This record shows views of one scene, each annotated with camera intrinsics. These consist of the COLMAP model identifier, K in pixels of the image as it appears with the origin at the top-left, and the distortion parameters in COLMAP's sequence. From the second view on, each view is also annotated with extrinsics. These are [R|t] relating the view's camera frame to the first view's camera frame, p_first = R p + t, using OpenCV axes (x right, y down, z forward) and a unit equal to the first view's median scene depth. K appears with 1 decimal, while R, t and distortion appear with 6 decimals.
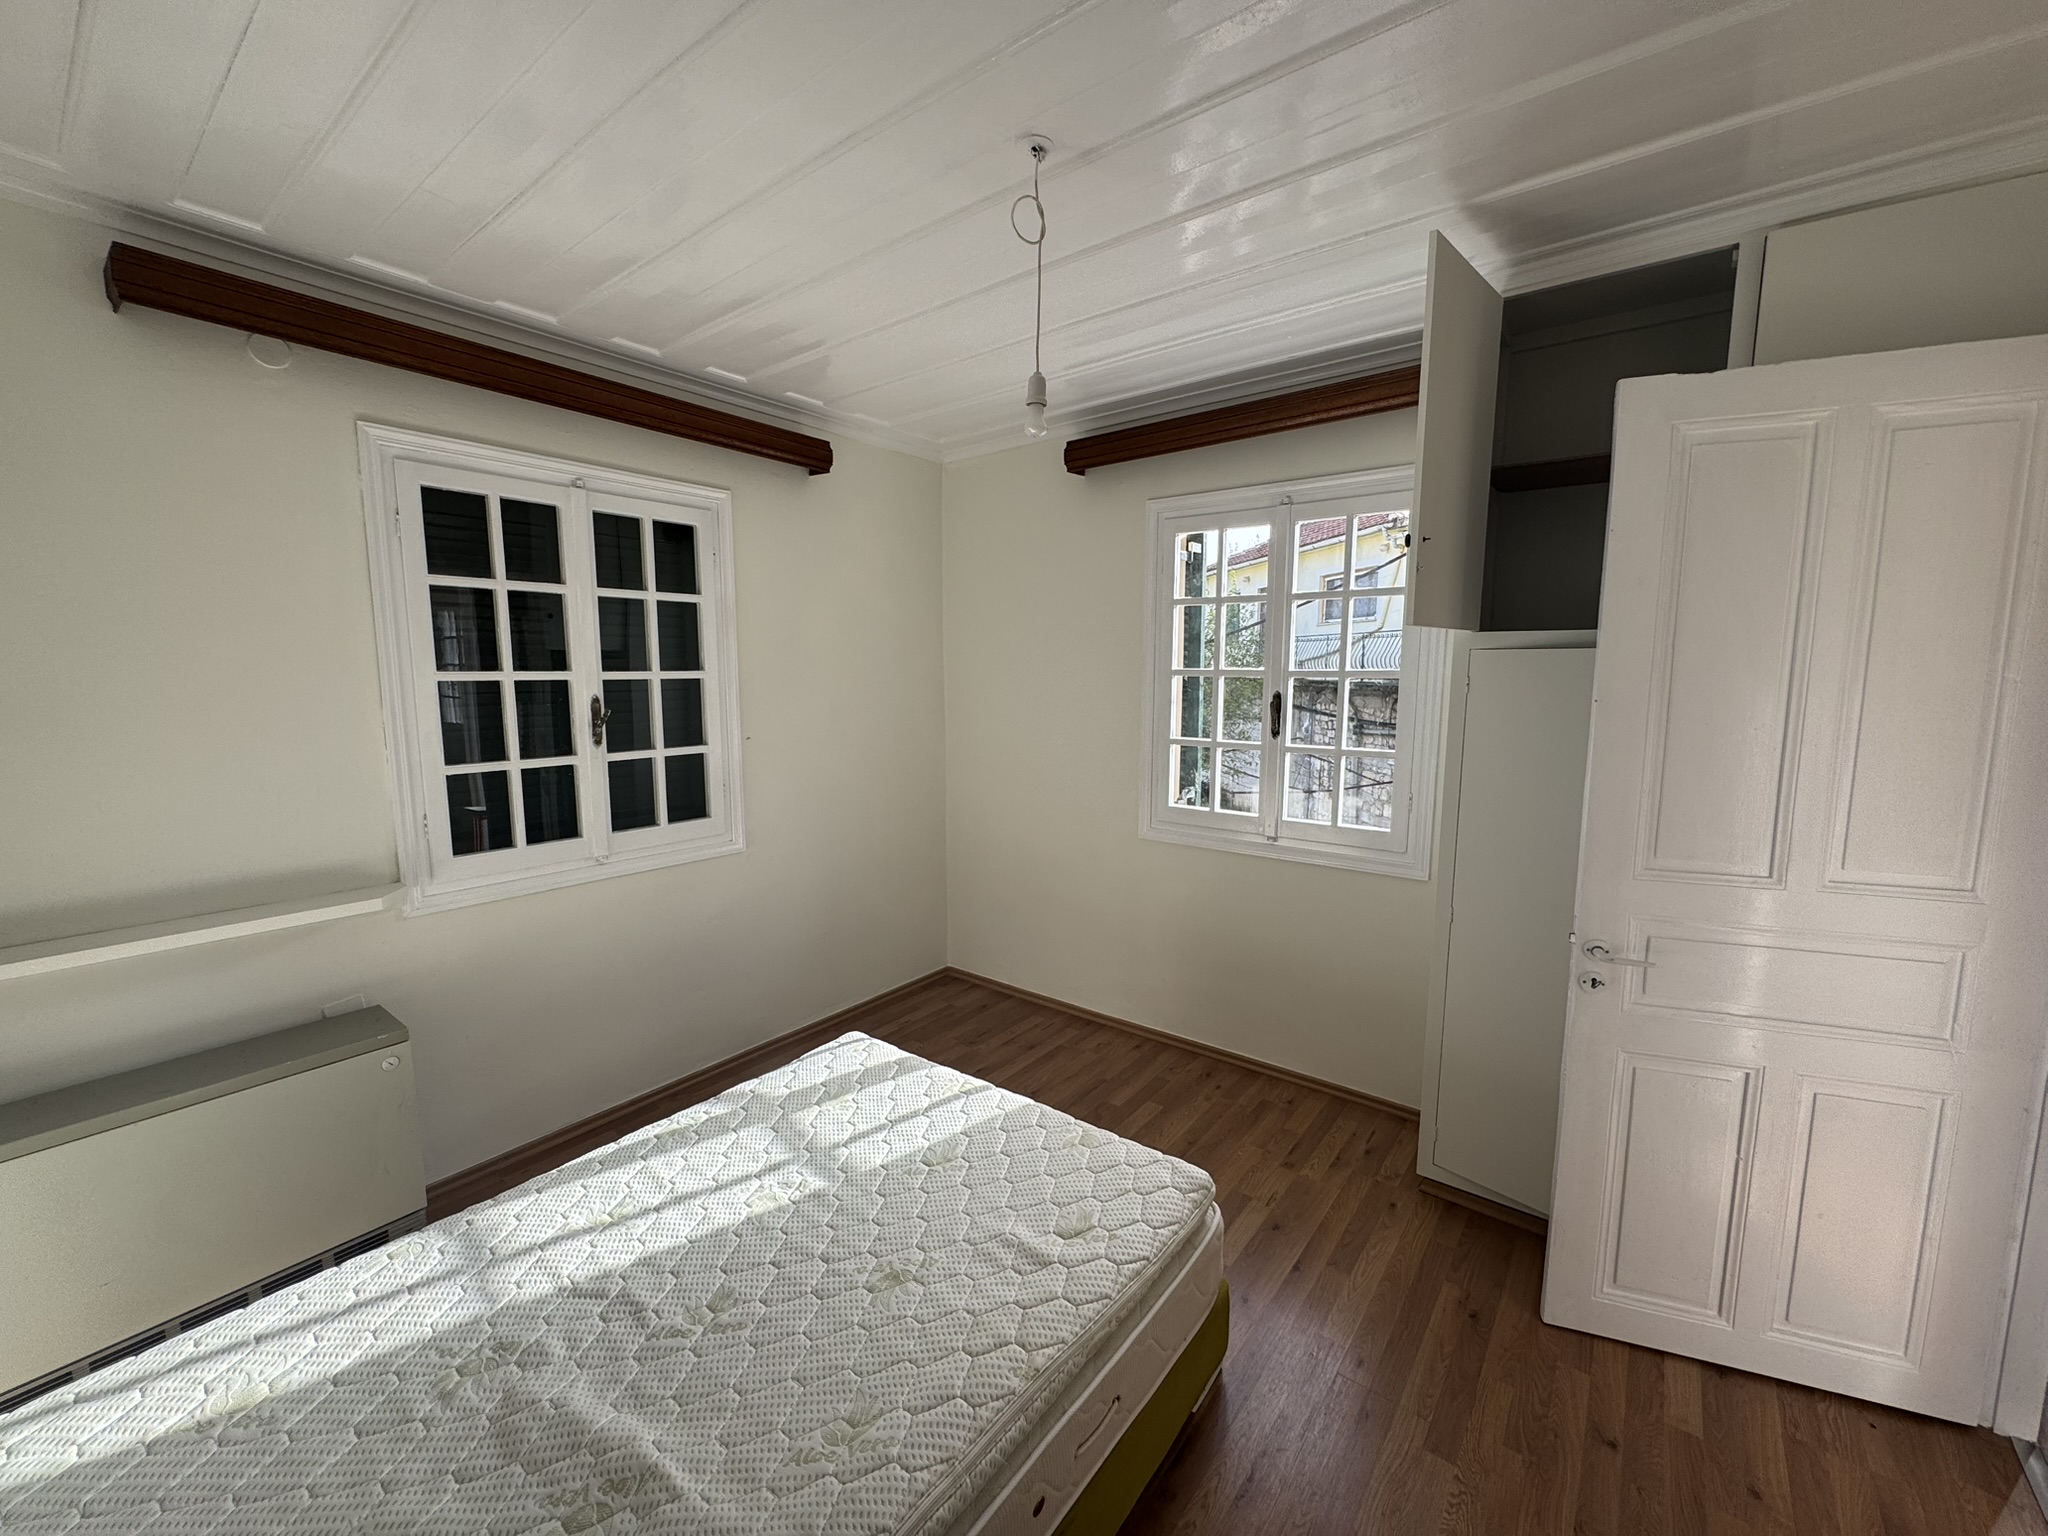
lens RADIAL K [[820.5, 0, 1022.8], [0, 820.5, 772.0], [0, 0, 1]] dist [-0.001678, 0.000117]
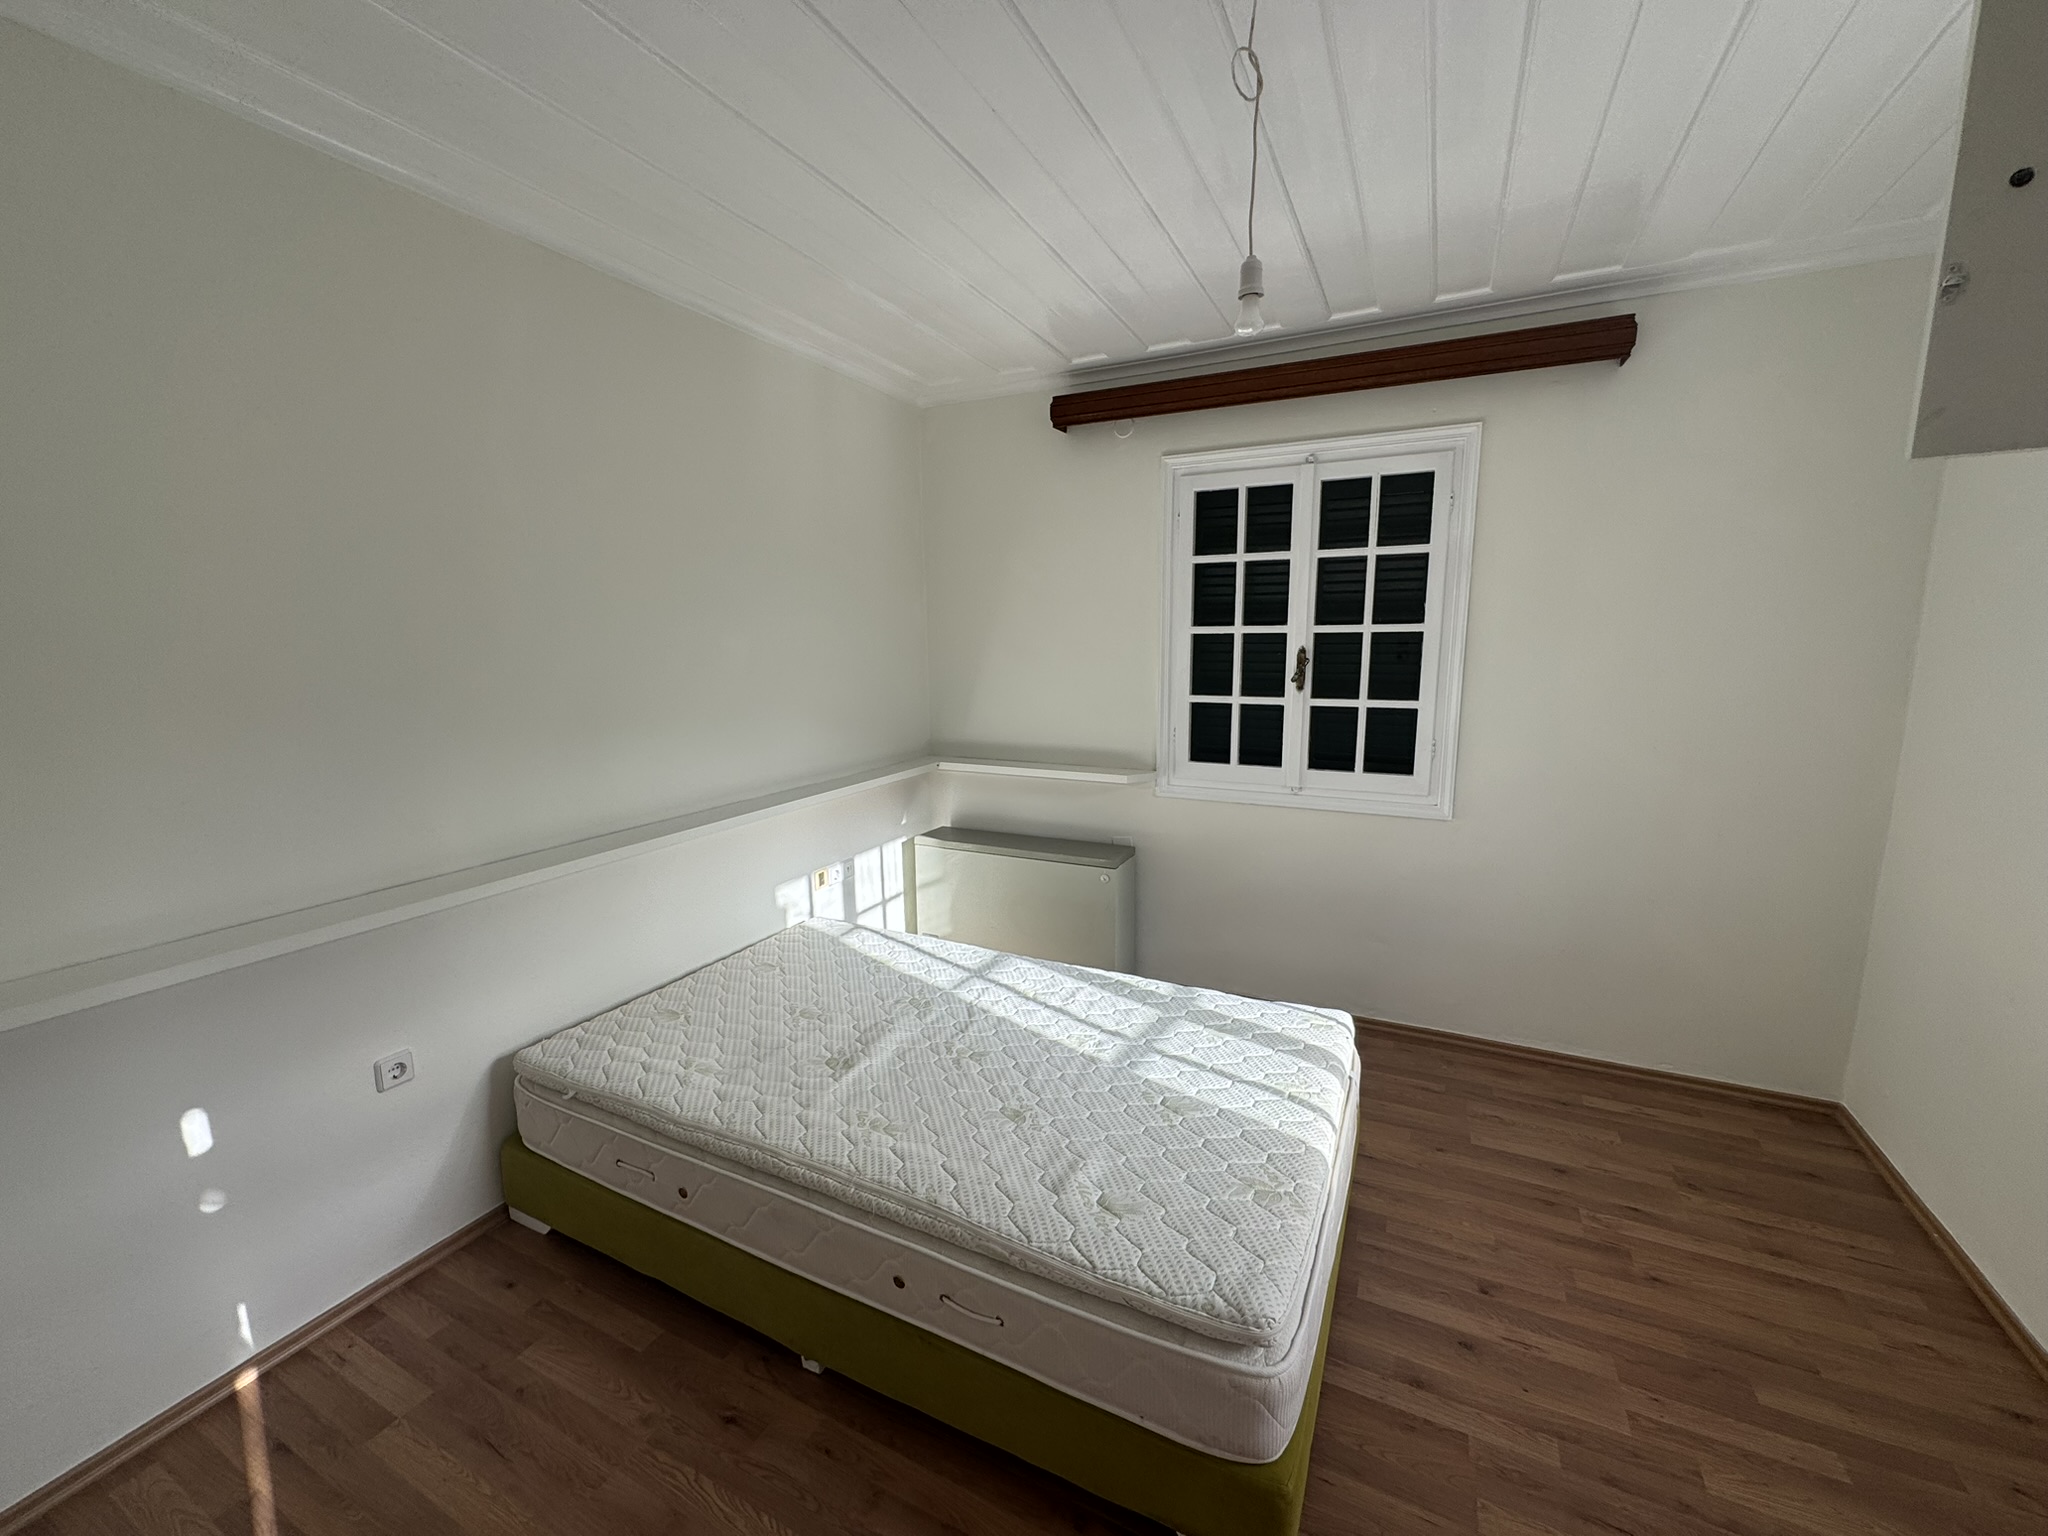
lens RADIAL K [[820.5, 0, 1022.8], [0, 820.5, 772.0], [0, 0, 1]] dist [-0.001678, 0.000117]
pose [[0.190539, 0.162398, -0.968154, 0.597610], [-0.112270, 0.983356, 0.142853, -0.045325], [0.975239, 0.081475, 0.205600, 0.441500]]
